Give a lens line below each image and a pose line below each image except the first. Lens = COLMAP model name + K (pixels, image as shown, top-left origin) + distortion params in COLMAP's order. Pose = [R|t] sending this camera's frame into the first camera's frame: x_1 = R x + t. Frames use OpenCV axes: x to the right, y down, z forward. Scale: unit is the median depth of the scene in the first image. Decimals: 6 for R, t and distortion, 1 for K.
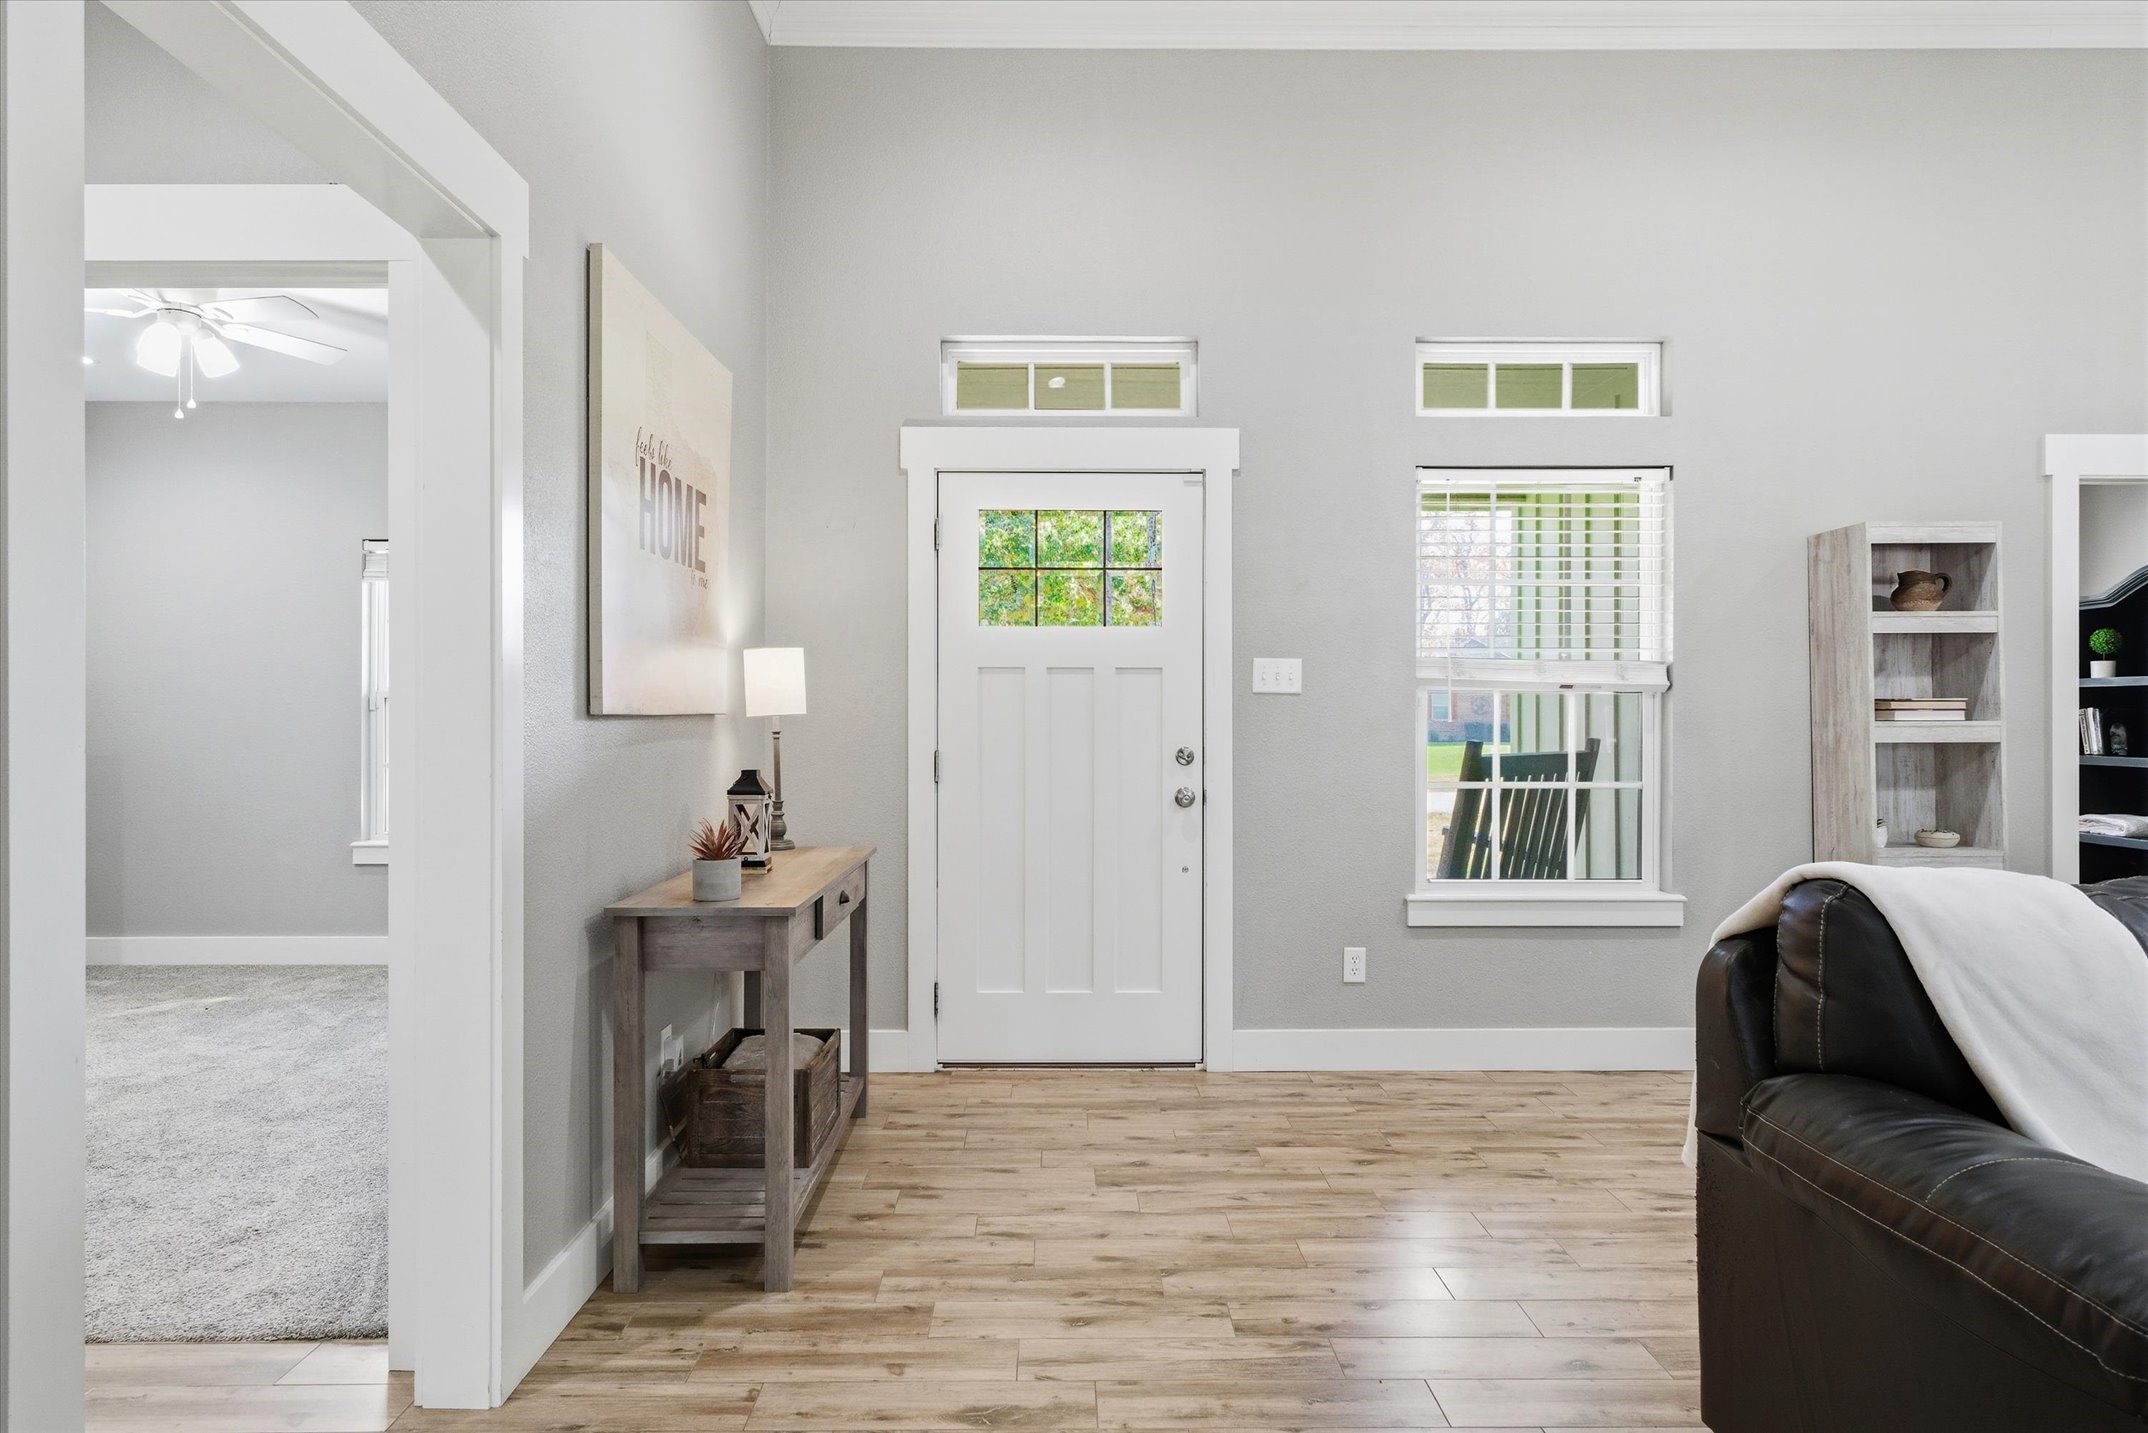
lens RADIAL K [[1224.8, 0, 1067.5], [0, 1224.8, 706.8], [0, 0, 1]] dist [-0.000872, -0.000424]
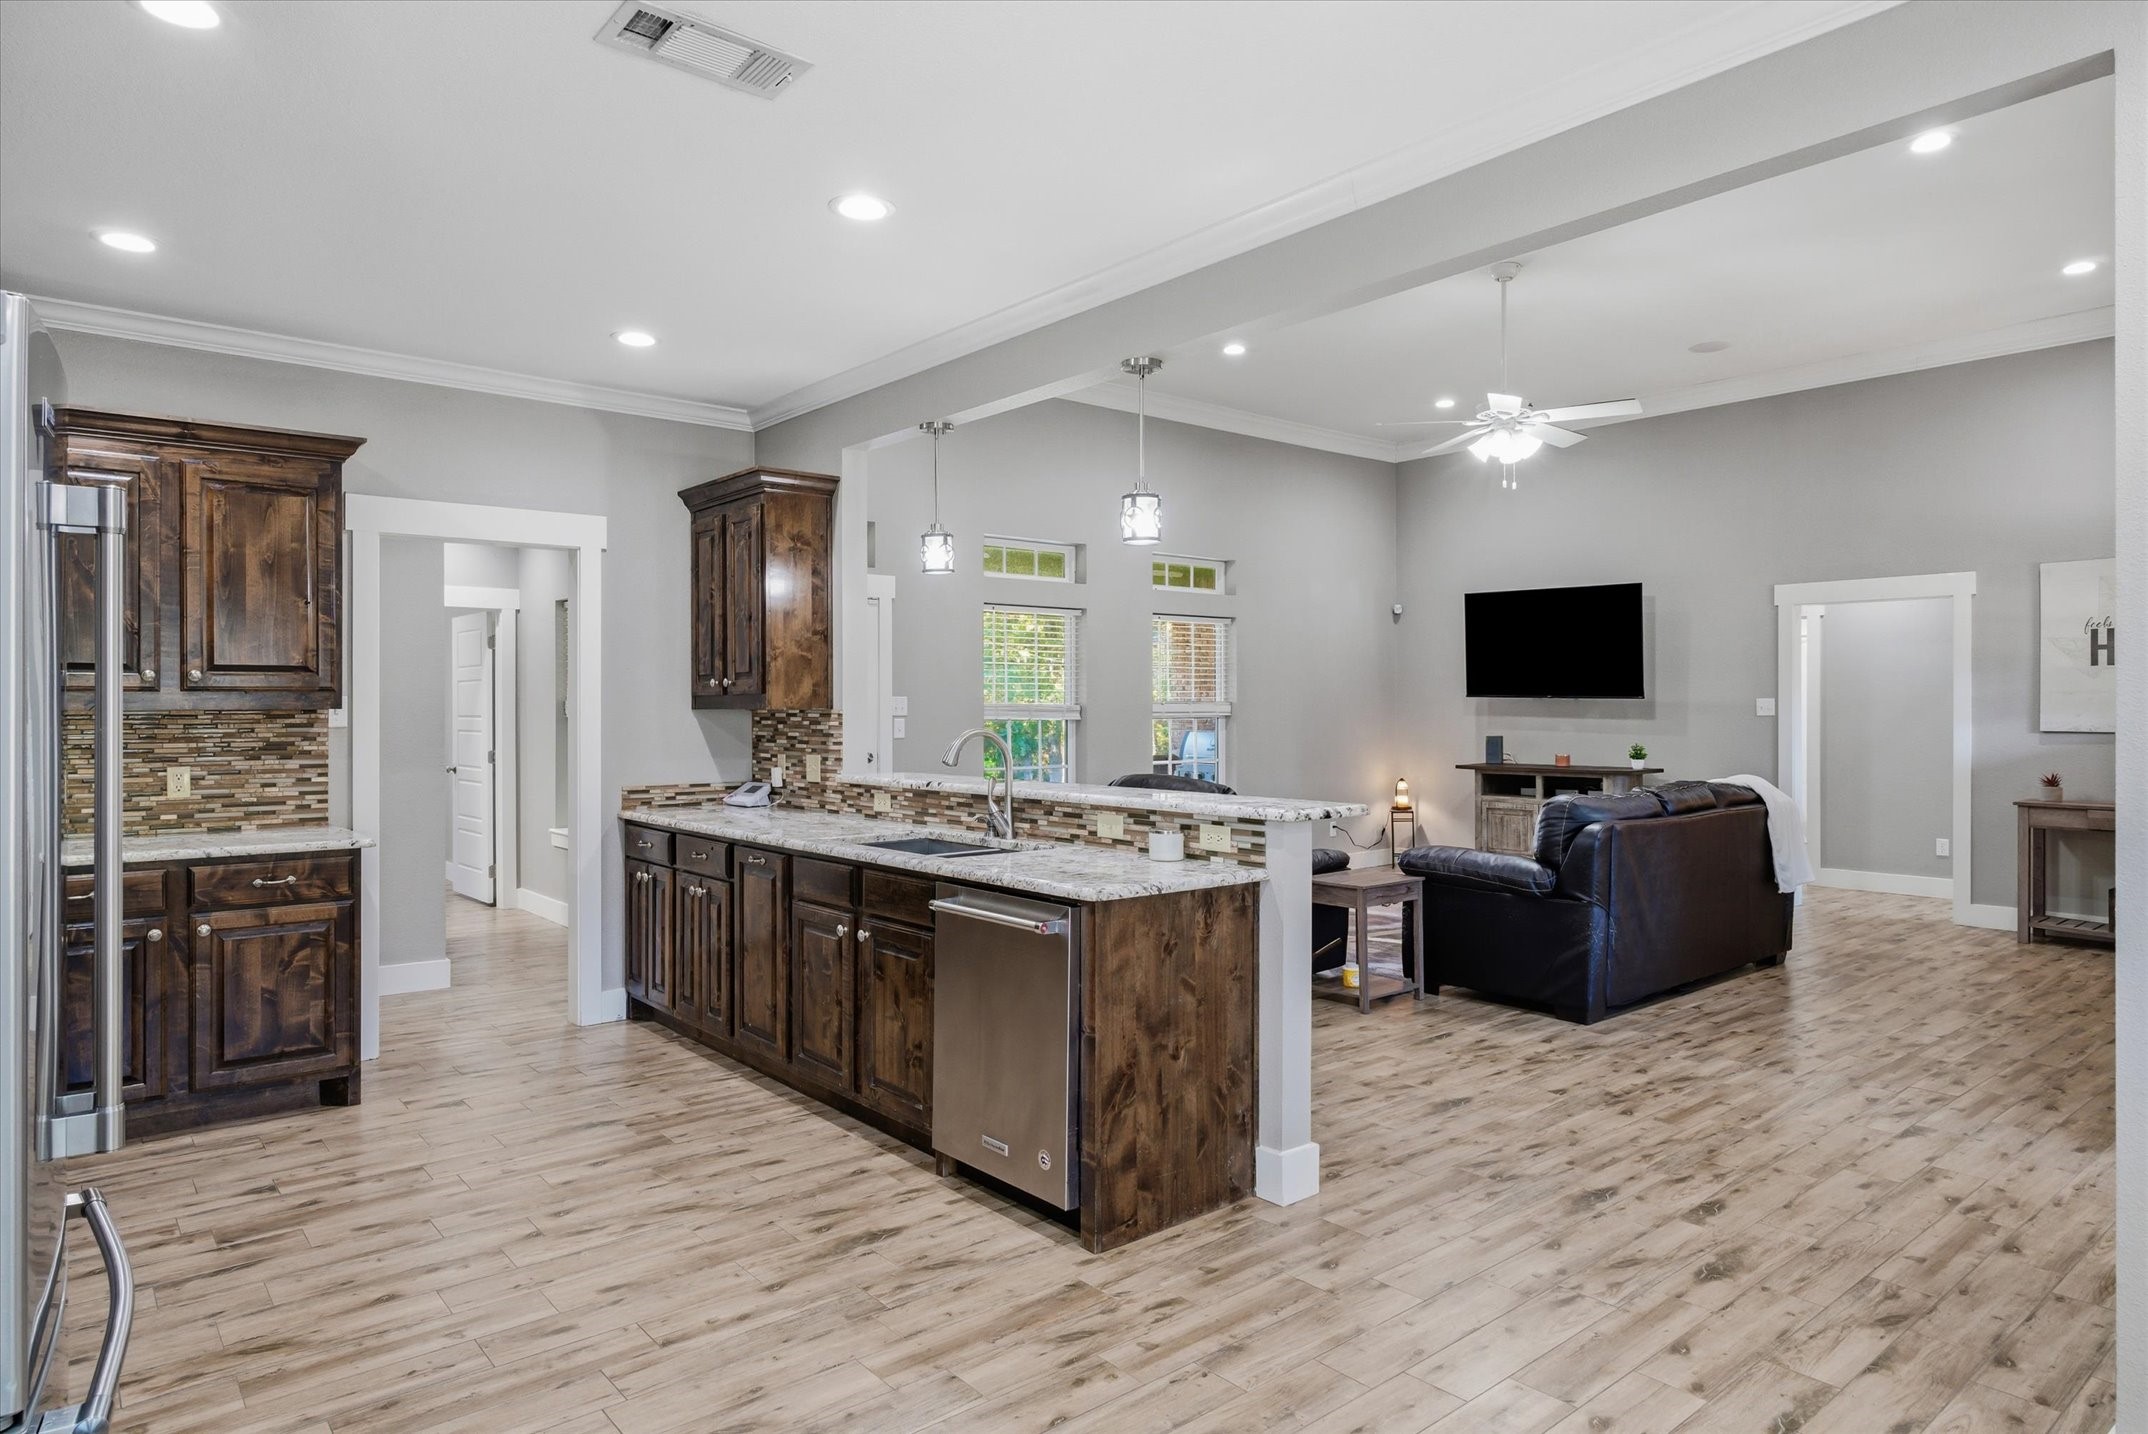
lens RADIAL K [[1269.8, 0, 1065.4], [0, 1269.8, 711.9], [0, 0, 1]] dist [-0.002033, 0.003588]
pose [[-0.776063, 0.002024, -0.630652, 1.972440], [0.004606, 0.999986, -0.002459, -0.026366], [0.630639, -0.004813, -0.776062, 1.140792]]
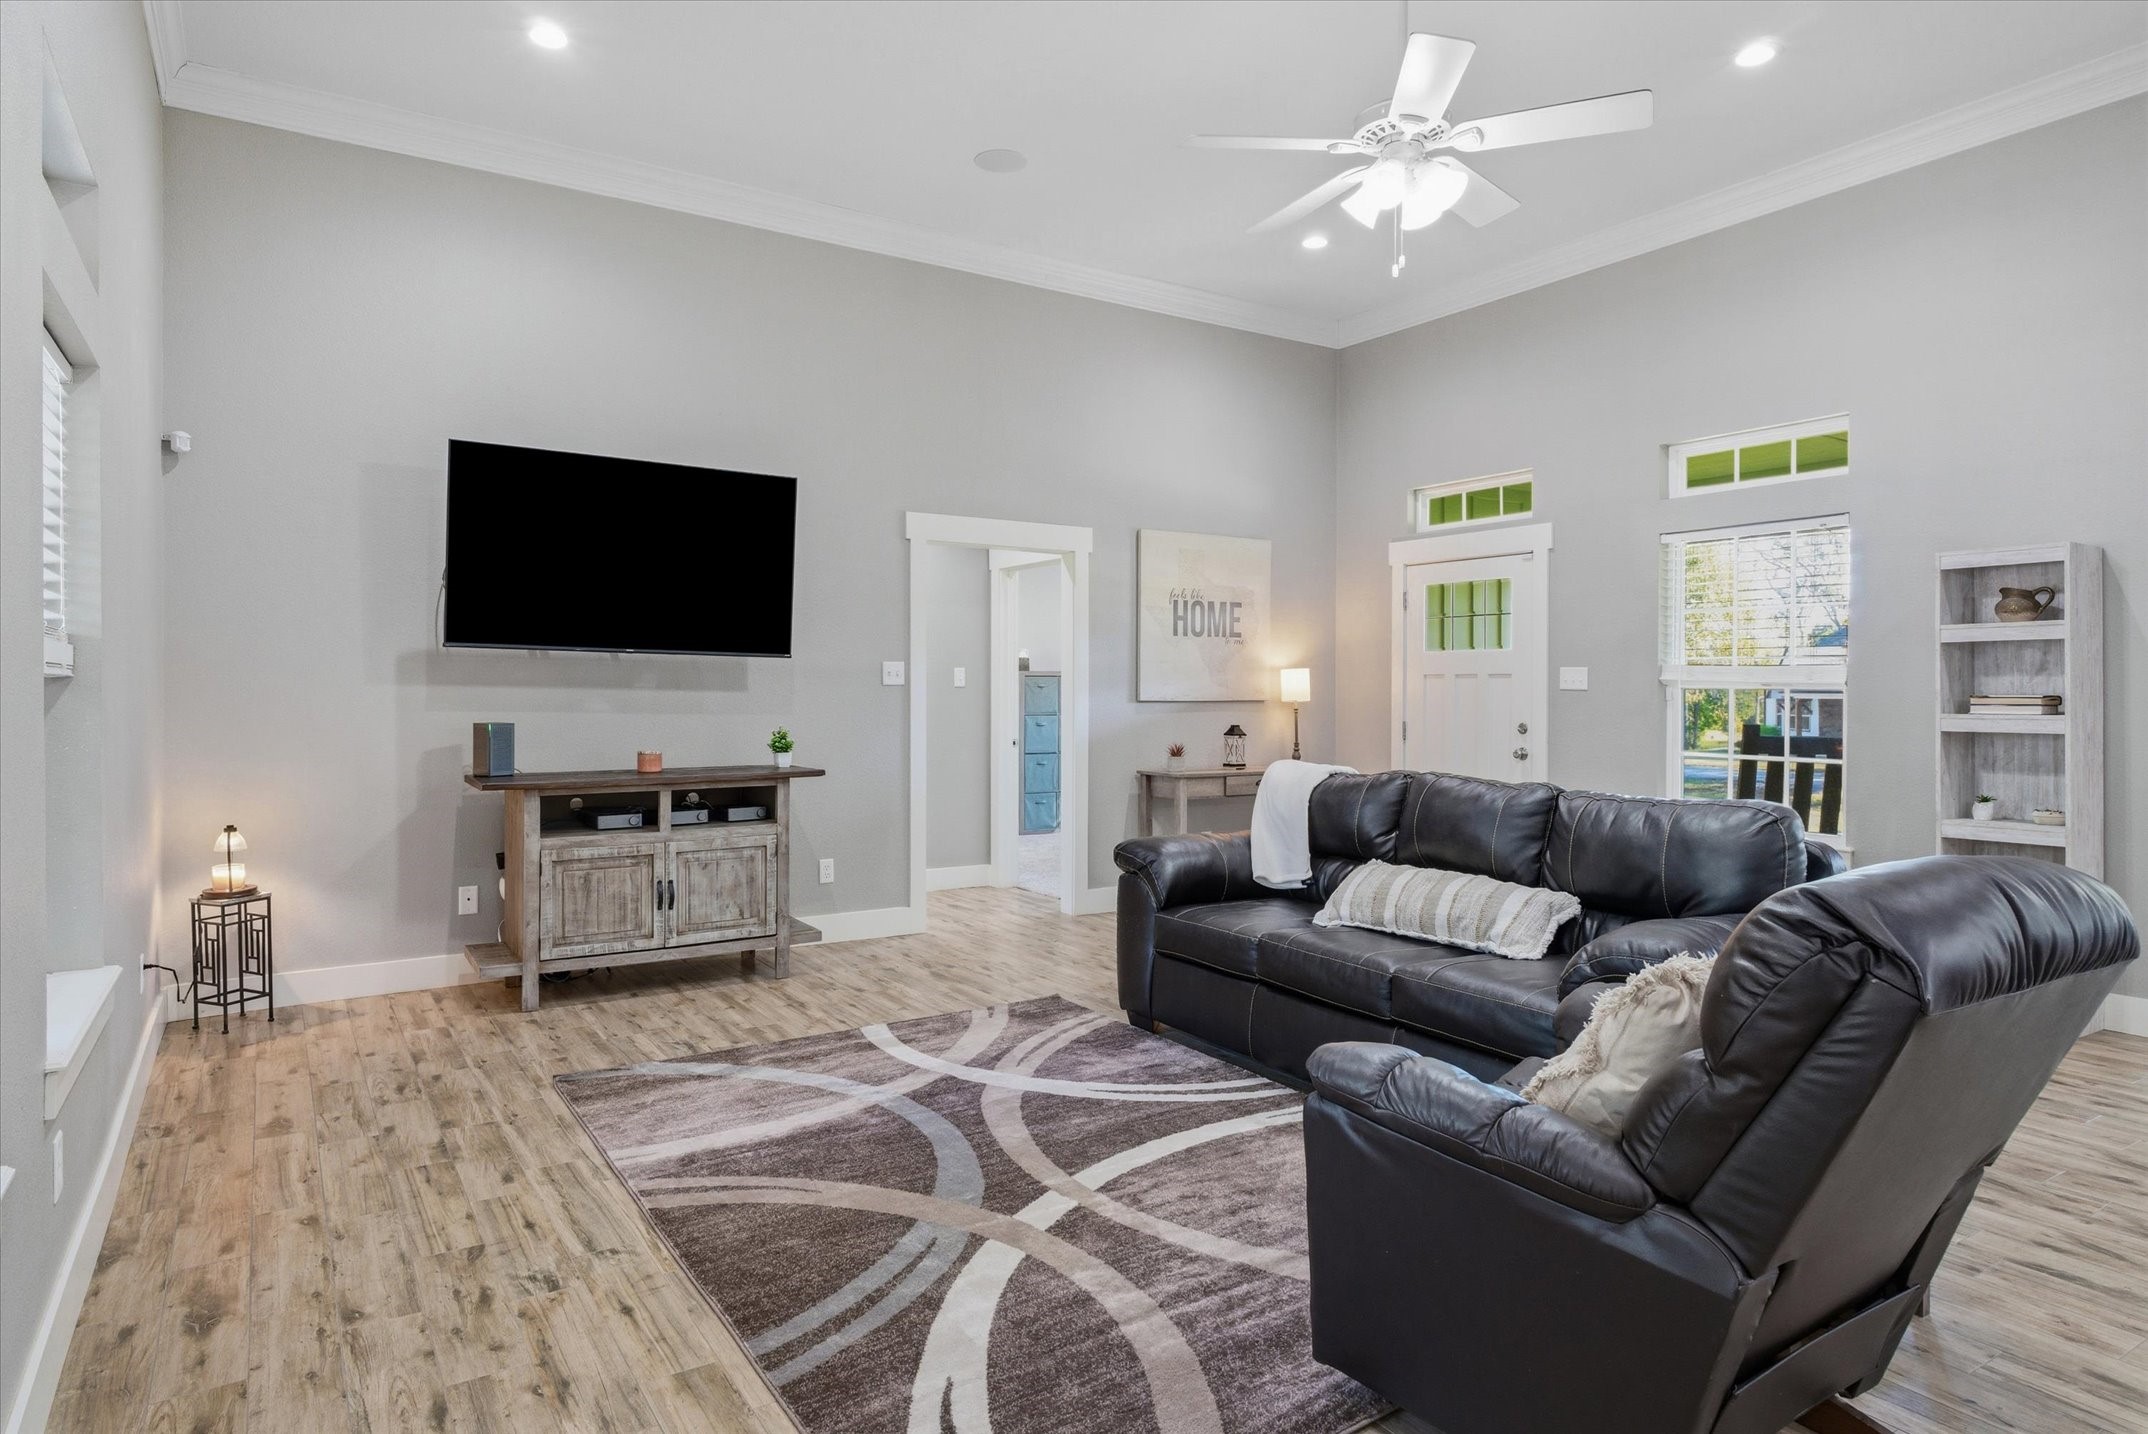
lens RADIAL K [[1246.5, 0, 1070.1], [0, 1246.5, 685.2], [0, 0, 1]] dist [0.001268, 0.001432]
pose [[0.534083, -0.001344, -0.845431, 1.172135], [0.002845, 0.999996, 0.000207, -0.018930], [0.845427, -0.002516, 0.534085, -0.388462]]
